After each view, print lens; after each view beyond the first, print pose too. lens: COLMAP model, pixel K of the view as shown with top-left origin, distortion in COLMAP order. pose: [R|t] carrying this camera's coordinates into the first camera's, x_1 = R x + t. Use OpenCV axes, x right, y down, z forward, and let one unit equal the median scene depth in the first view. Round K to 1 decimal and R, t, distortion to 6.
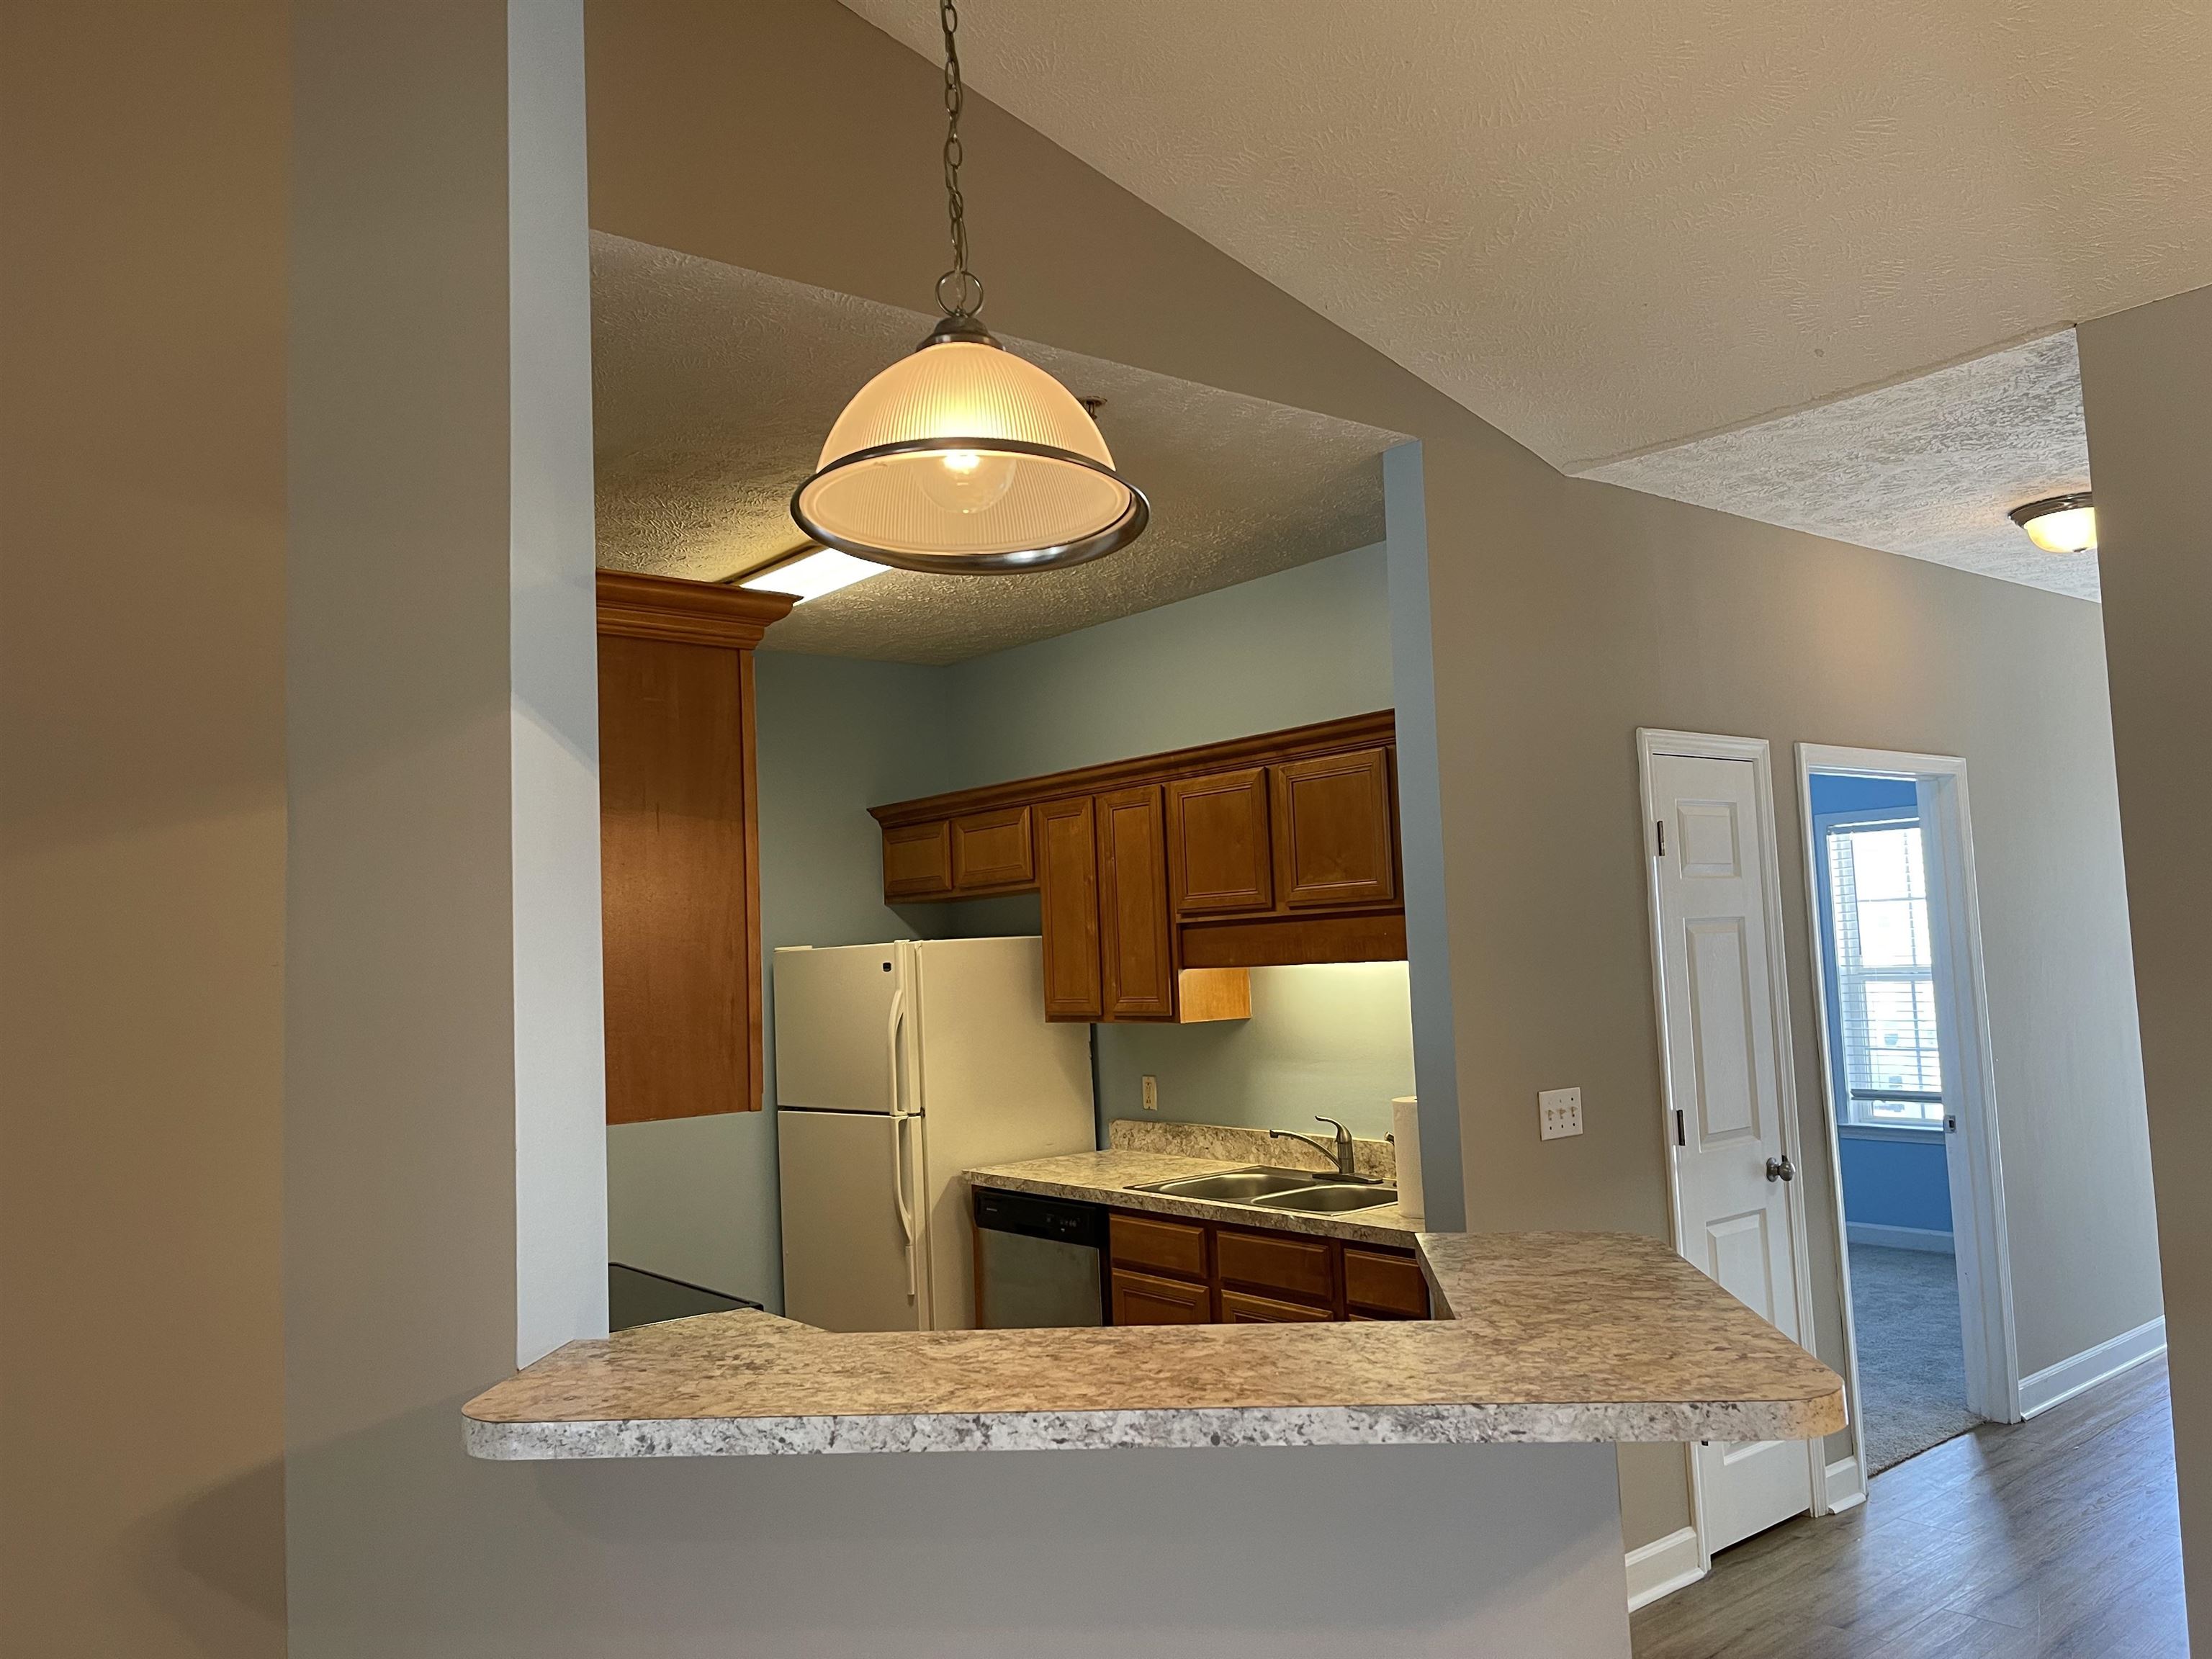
lens RADIAL K [[1650.7, 0, 1101.3], [0, 1650.7, 831.7], [0, 0, 1]] dist [0.079181, -0.112841]
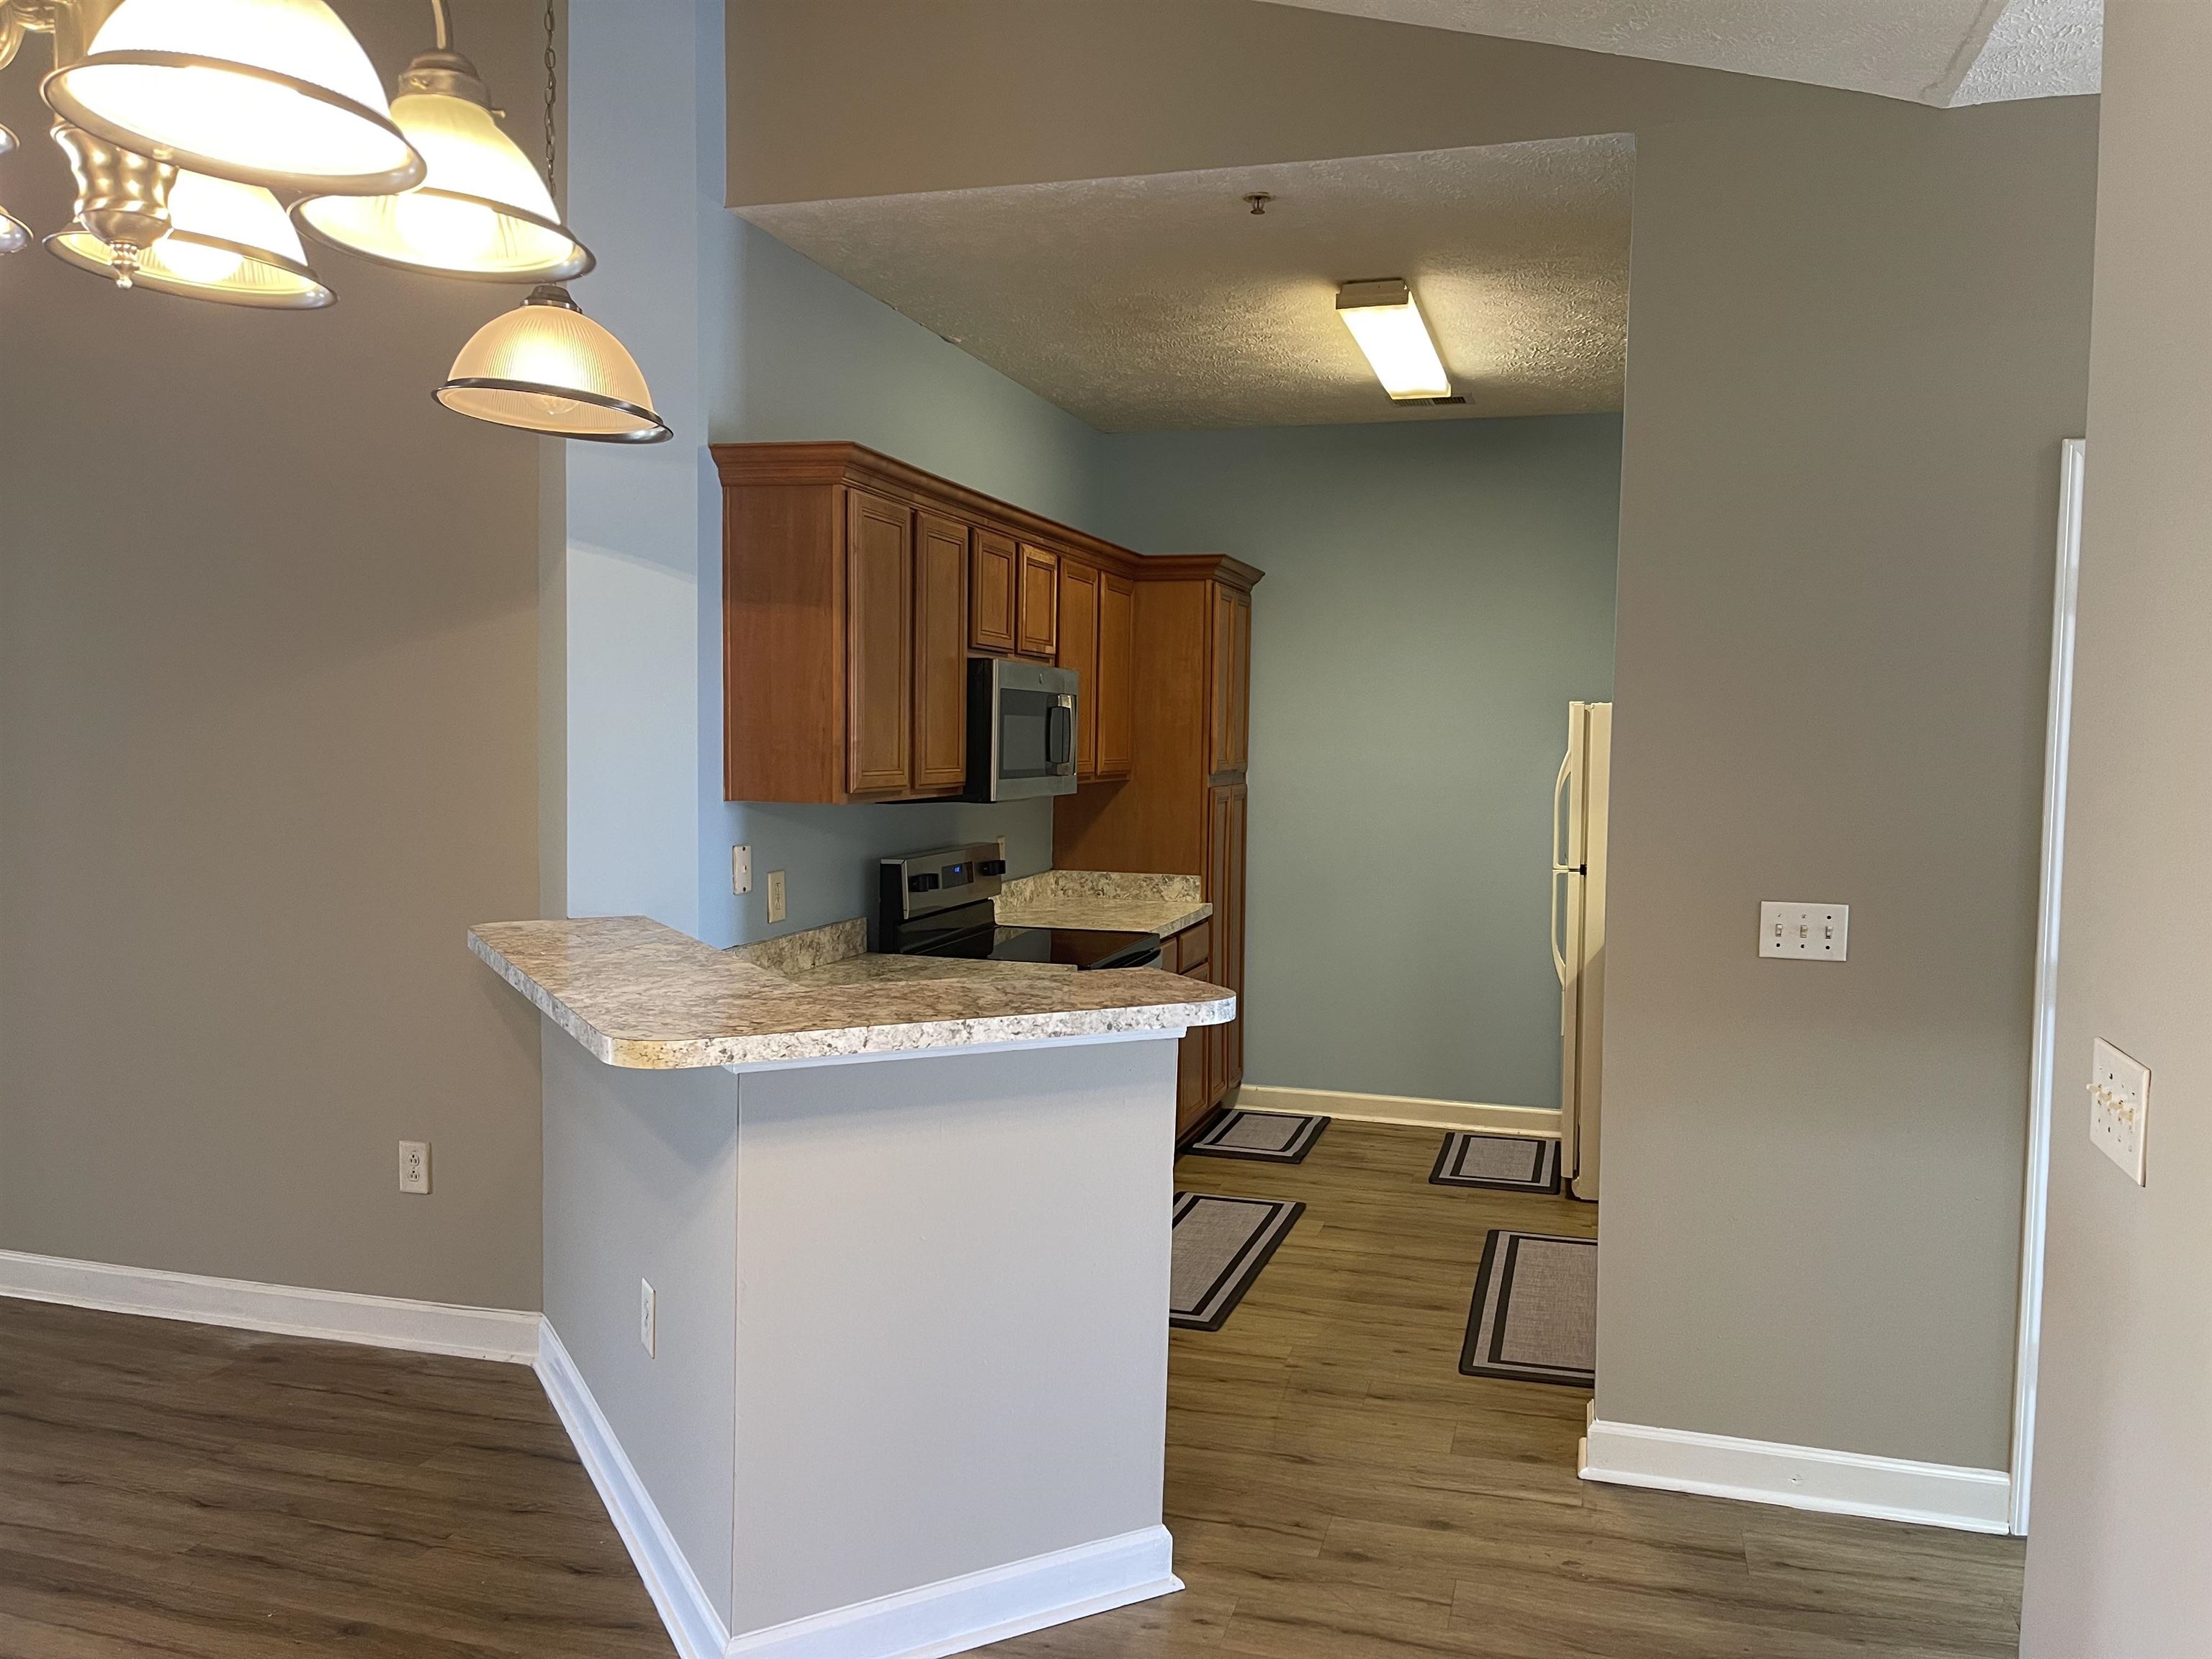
lens RADIAL K [[1650.7, 0, 1101.3], [0, 1650.7, 831.7], [0, 0, 1]] dist [0.079181, -0.112841]
pose [[0.567517, 0.102253, -0.816987, 0.662024], [0.022983, 0.989905, 0.139860, -0.006081], [0.823041, -0.098149, 0.559438, 0.207792]]
